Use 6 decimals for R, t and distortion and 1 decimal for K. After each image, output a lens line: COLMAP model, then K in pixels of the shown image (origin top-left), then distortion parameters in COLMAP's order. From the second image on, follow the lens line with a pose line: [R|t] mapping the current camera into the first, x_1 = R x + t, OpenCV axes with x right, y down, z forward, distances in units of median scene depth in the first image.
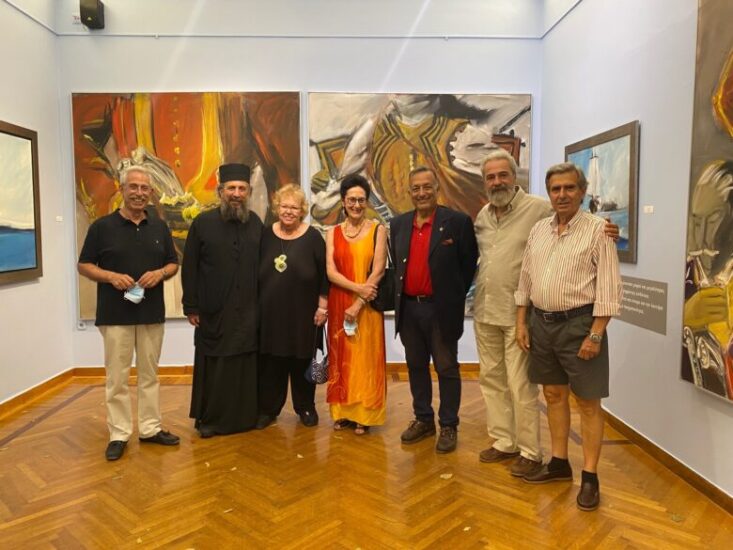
lens RADIAL K [[600.7, 0, 366.5], [0, 600.7, 275.0], [0, 0, 1]] dist [0.004438, -0.005765]
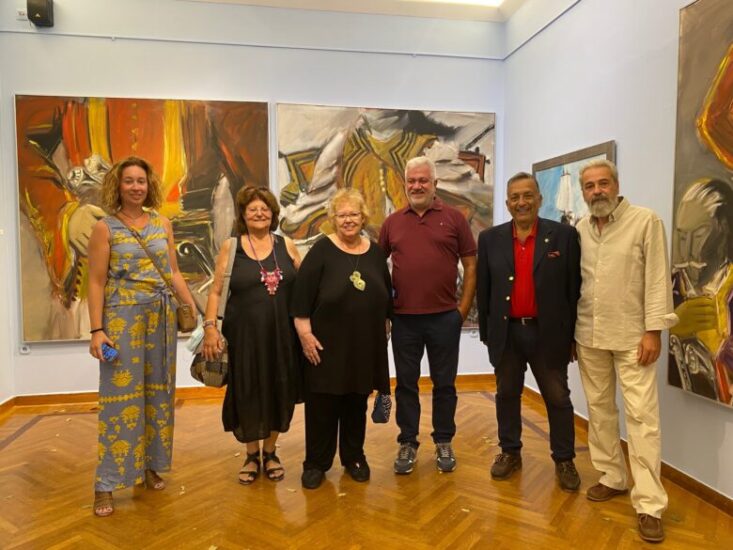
lens RADIAL K [[600.7, 0, 366.5], [0, 600.7, 275.0], [0, 0, 1]] dist [0.004438, -0.005765]
pose [[0.988082, -0.006889, 0.153777, -0.105039], [0.011058, 0.999594, -0.026273, 0.001606], [-0.153534, 0.027660, 0.987756, 0.021995]]
